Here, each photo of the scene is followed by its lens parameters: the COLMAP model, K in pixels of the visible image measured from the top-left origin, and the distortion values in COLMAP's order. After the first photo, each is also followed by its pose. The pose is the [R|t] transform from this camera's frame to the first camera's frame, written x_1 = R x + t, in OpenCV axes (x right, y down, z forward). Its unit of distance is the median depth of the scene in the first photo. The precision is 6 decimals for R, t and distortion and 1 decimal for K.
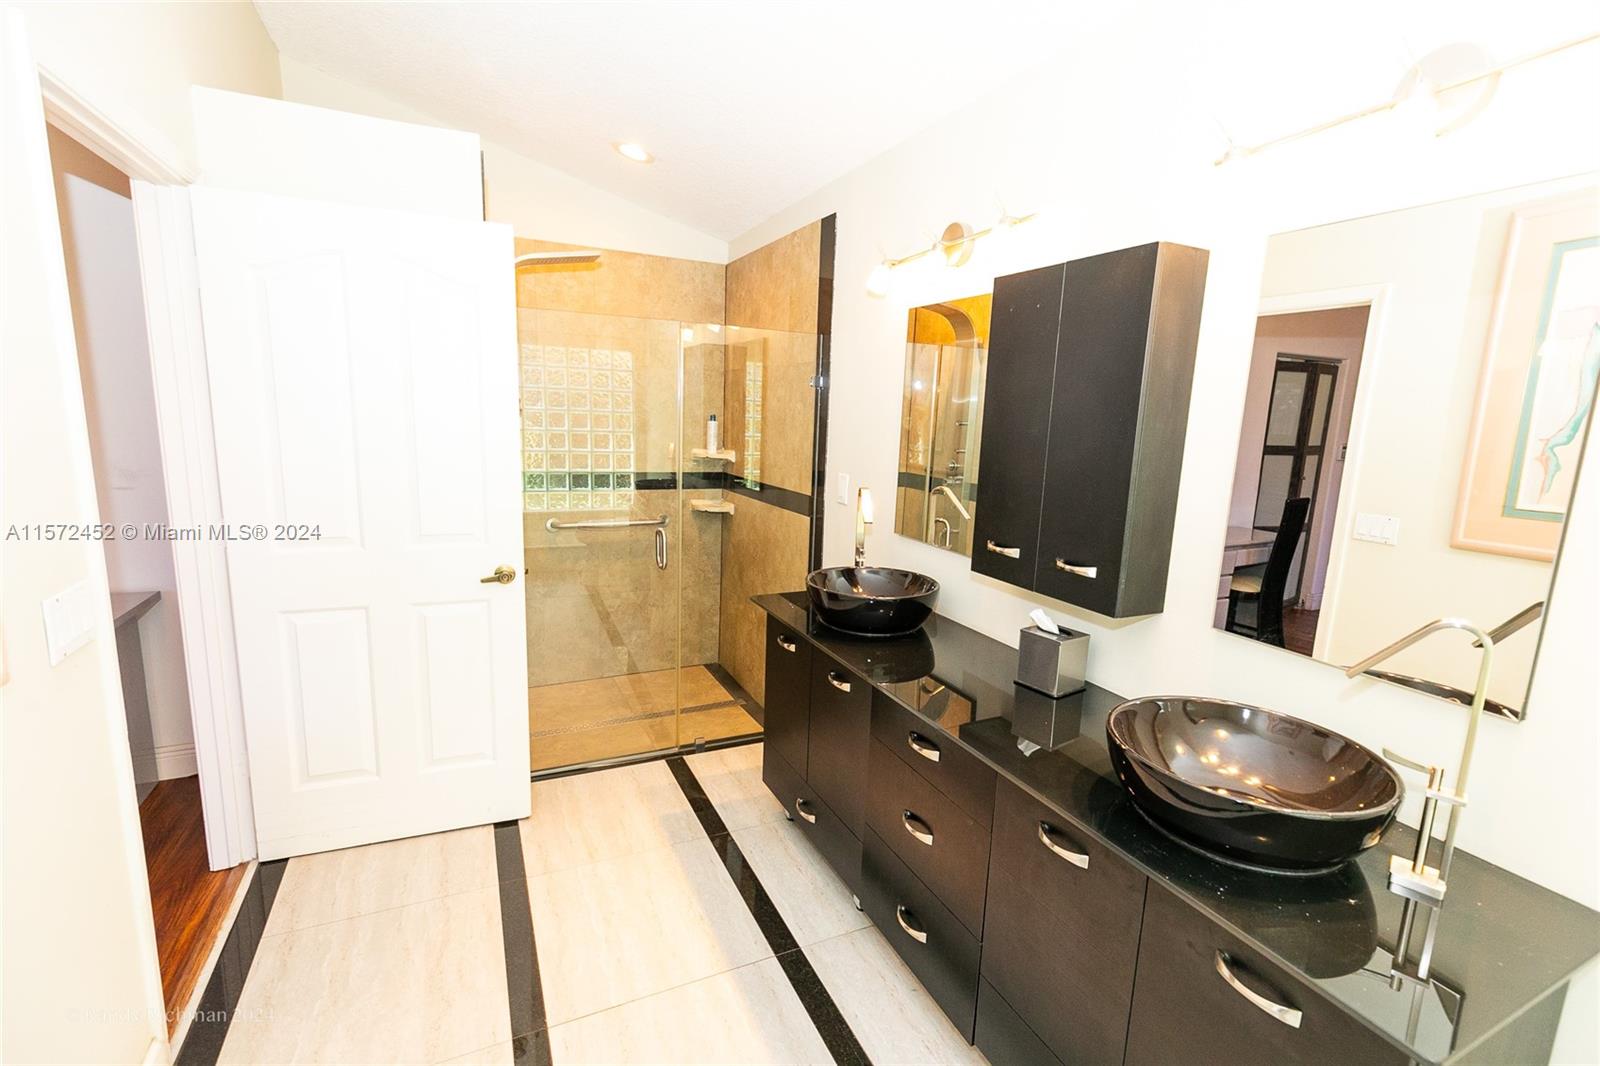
lens RADIAL K [[713.9, 0, 800.0], [0, 713.9, 533.0], [0, 0, 1]] dist [0.000850, -0.000309]
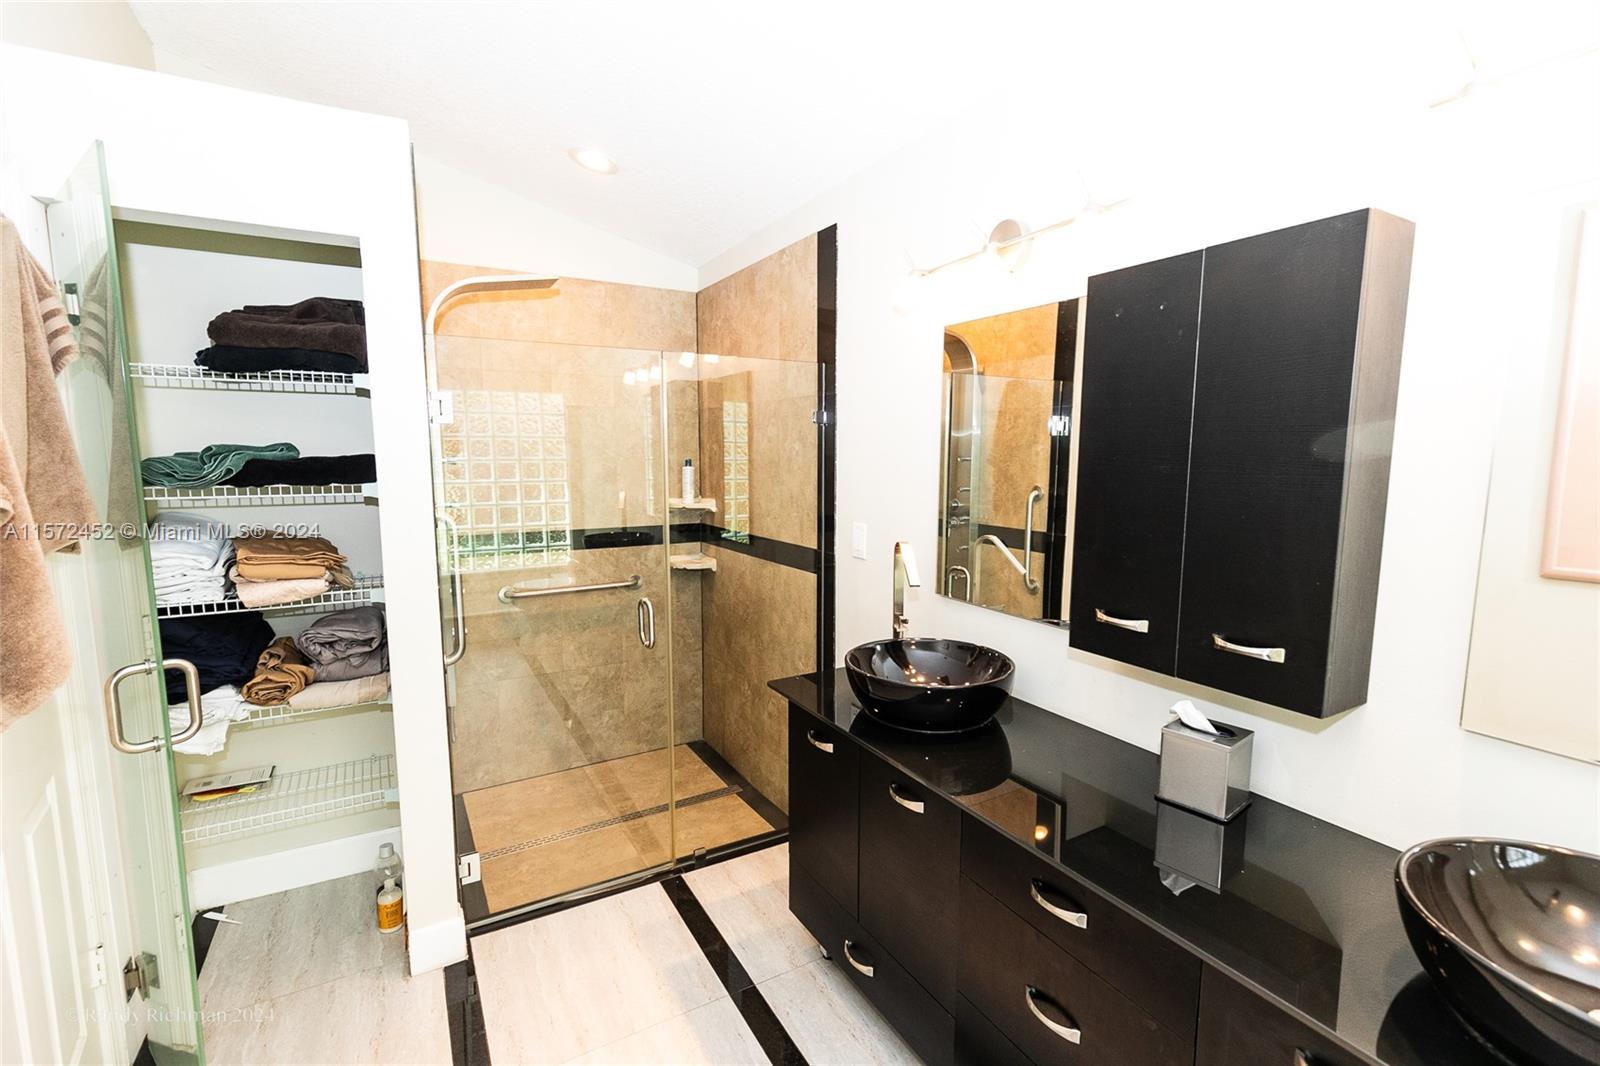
lens RADIAL K [[713.9, 0, 800.0], [0, 713.9, 533.0], [0, 0, 1]] dist [0.000850, -0.000309]
pose [[0.996281, -0.044943, 0.073515, -0.067719], [0.048752, 0.997515, -0.050860, -0.029233], [-0.071046, 0.054255, 0.995996, 0.146316]]
